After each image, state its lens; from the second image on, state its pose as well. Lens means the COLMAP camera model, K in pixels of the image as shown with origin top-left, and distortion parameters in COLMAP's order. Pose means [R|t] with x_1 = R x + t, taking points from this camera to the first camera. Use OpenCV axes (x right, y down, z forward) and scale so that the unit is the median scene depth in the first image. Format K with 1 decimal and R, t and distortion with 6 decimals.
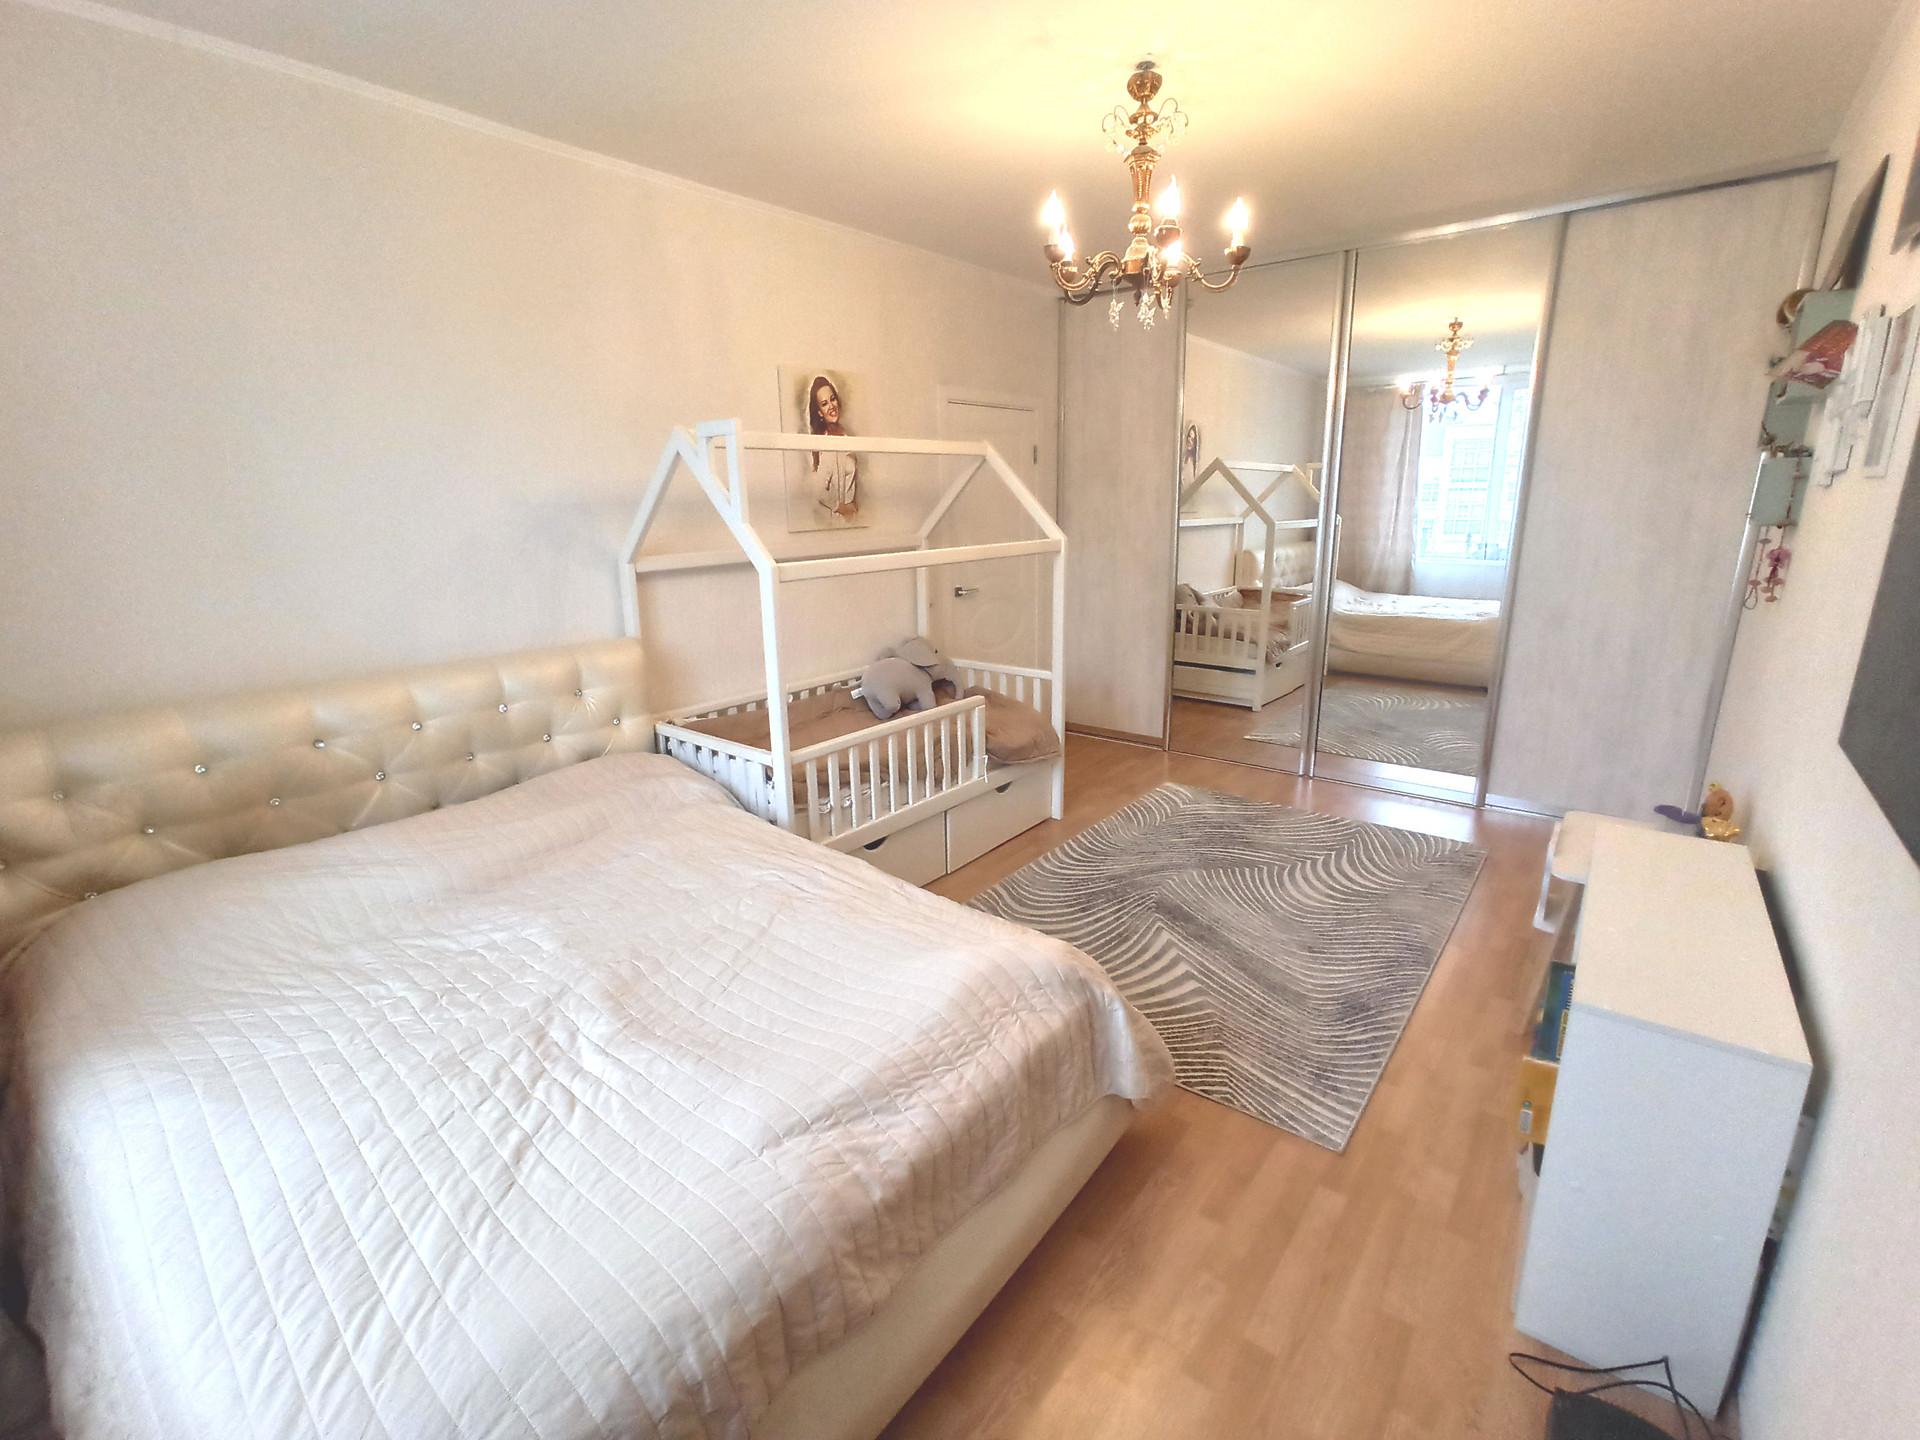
lens RADIAL K [[871.2, 0, 965.3], [0, 871.2, 720.8], [0, 0, 1]] dist [-0.066268, 0.038042]
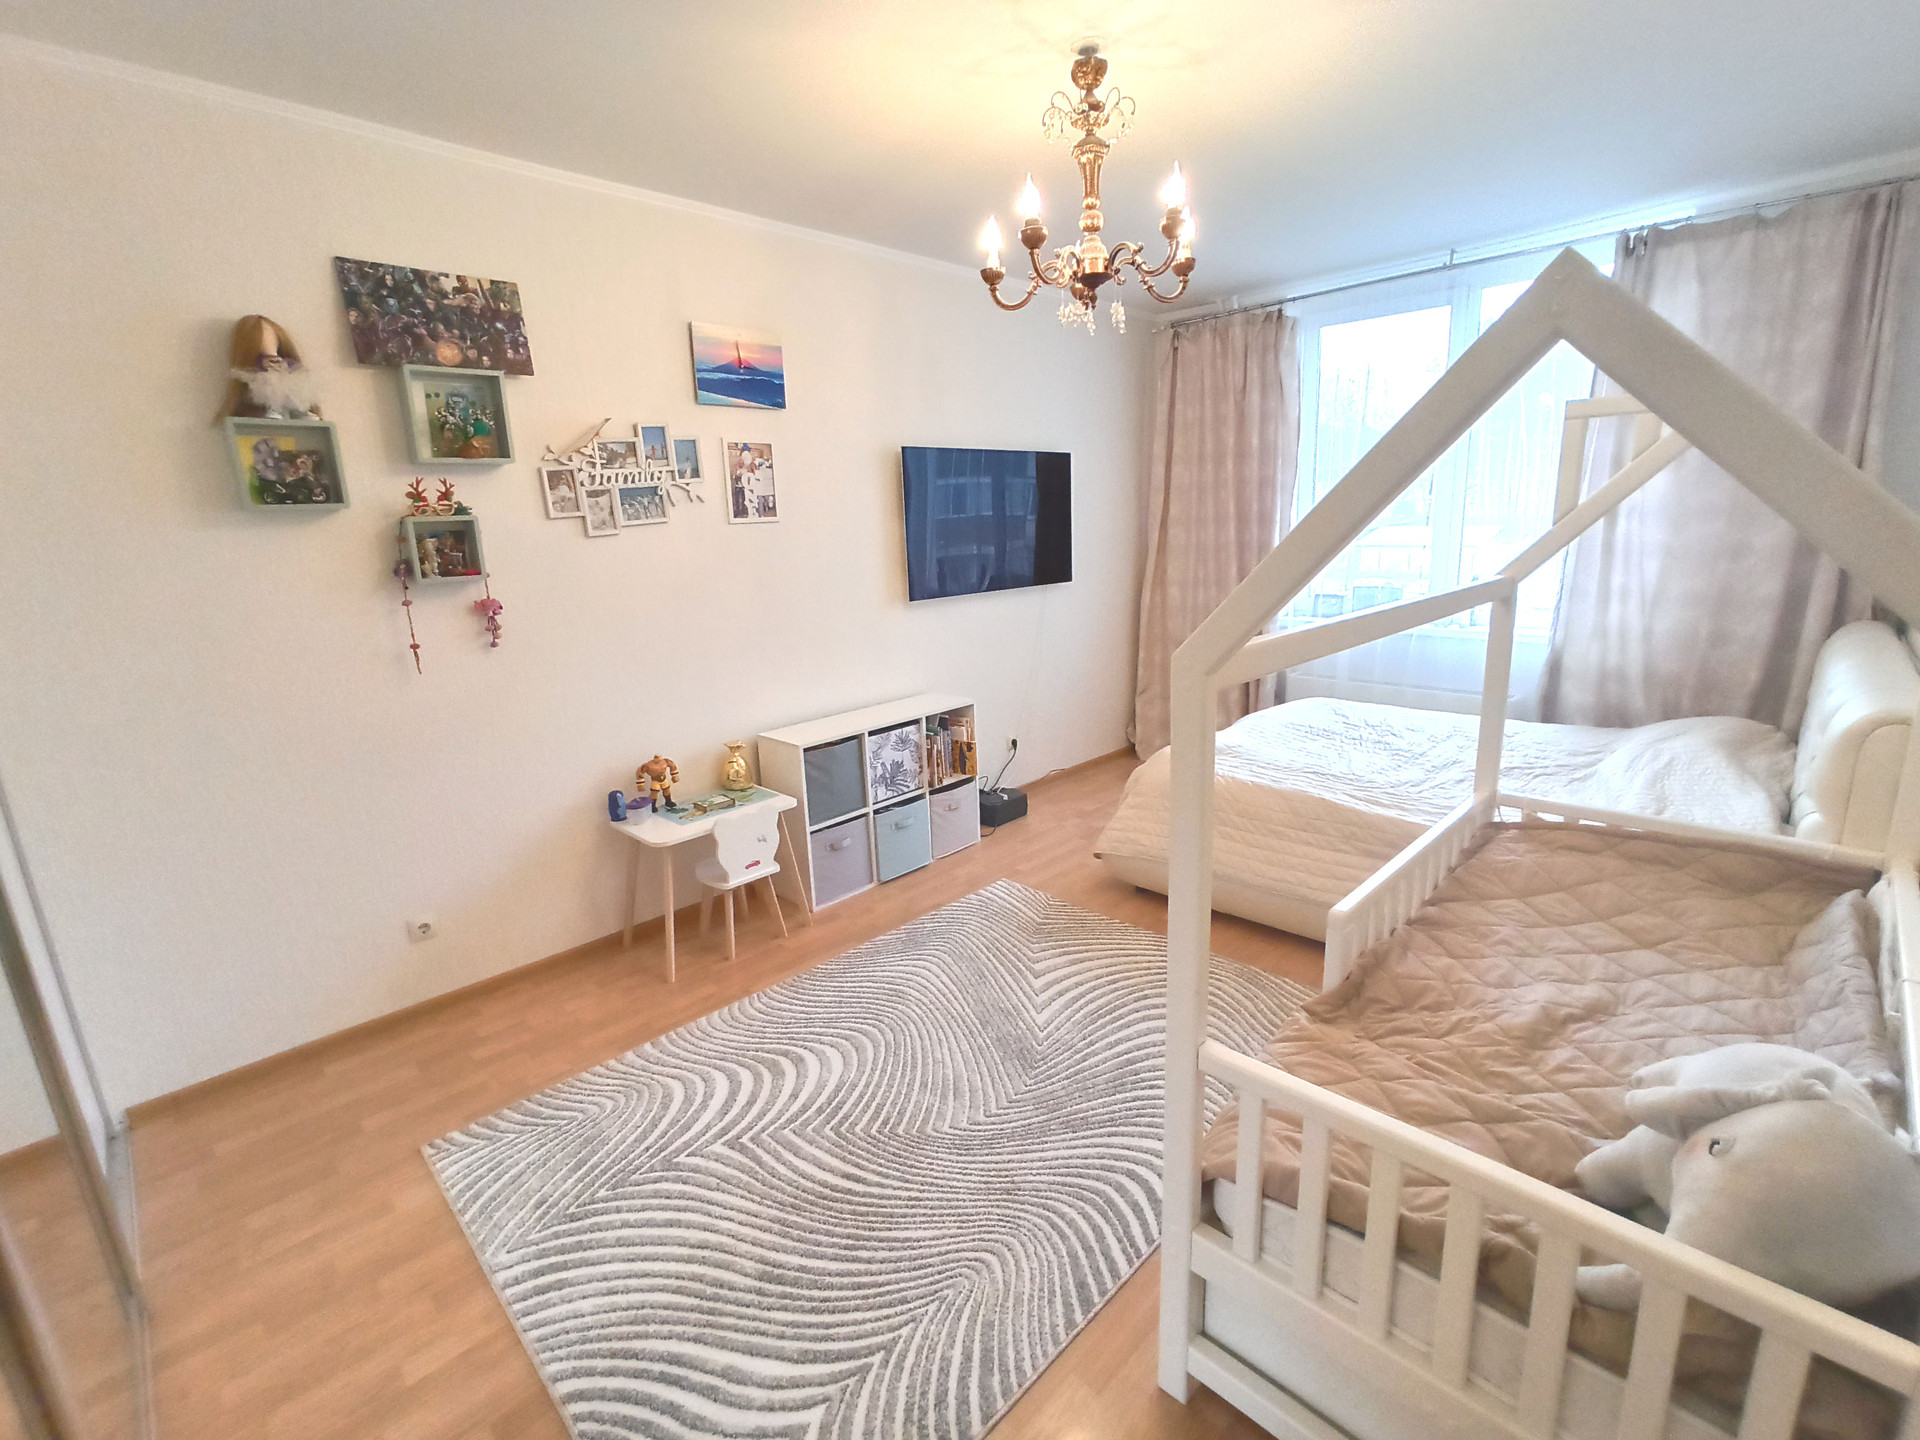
lens RADIAL K [[871.2, 0, 965.3], [0, 871.2, 720.8], [0, 0, 1]] dist [-0.066268, 0.038042]
pose [[-0.991994, 0.026538, 0.123464, 0.155729], [0.081563, 0.881040, 0.465958, -0.352274], [-0.096411, 0.472298, -0.876151, 1.327629]]
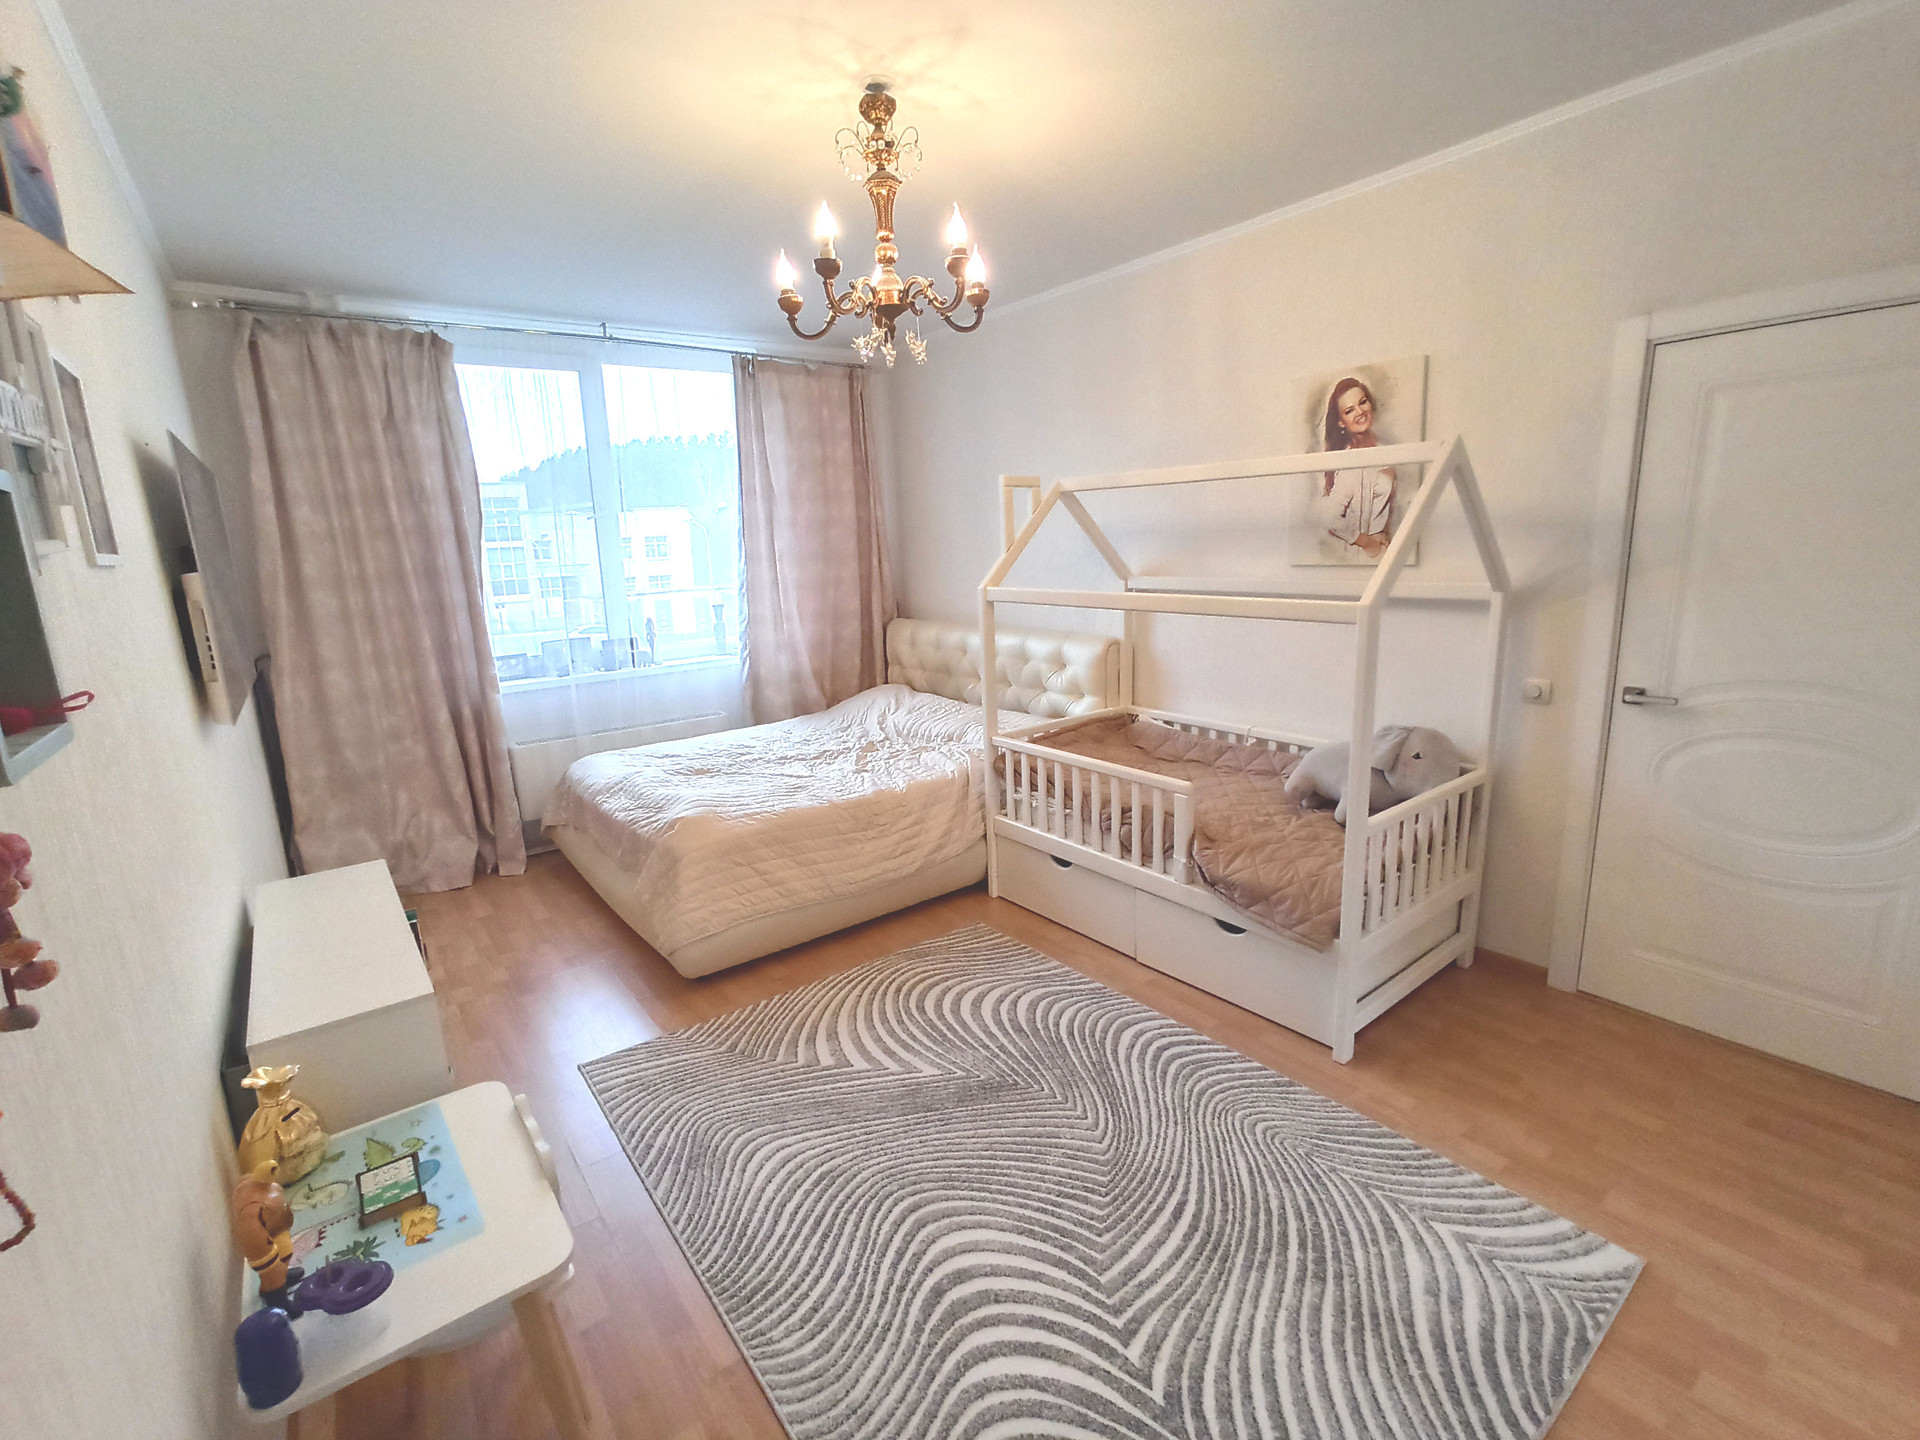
lens RADIAL K [[871.2, 0, 965.3], [0, 871.2, 720.8], [0, 0, 1]] dist [-0.066268, 0.038042]
pose [[-0.242330, 0.225767, -0.943560, 0.753946], [-0.205195, 0.938620, 0.277285, -0.245651], [0.948246, 0.260809, -0.181129, 0.888395]]
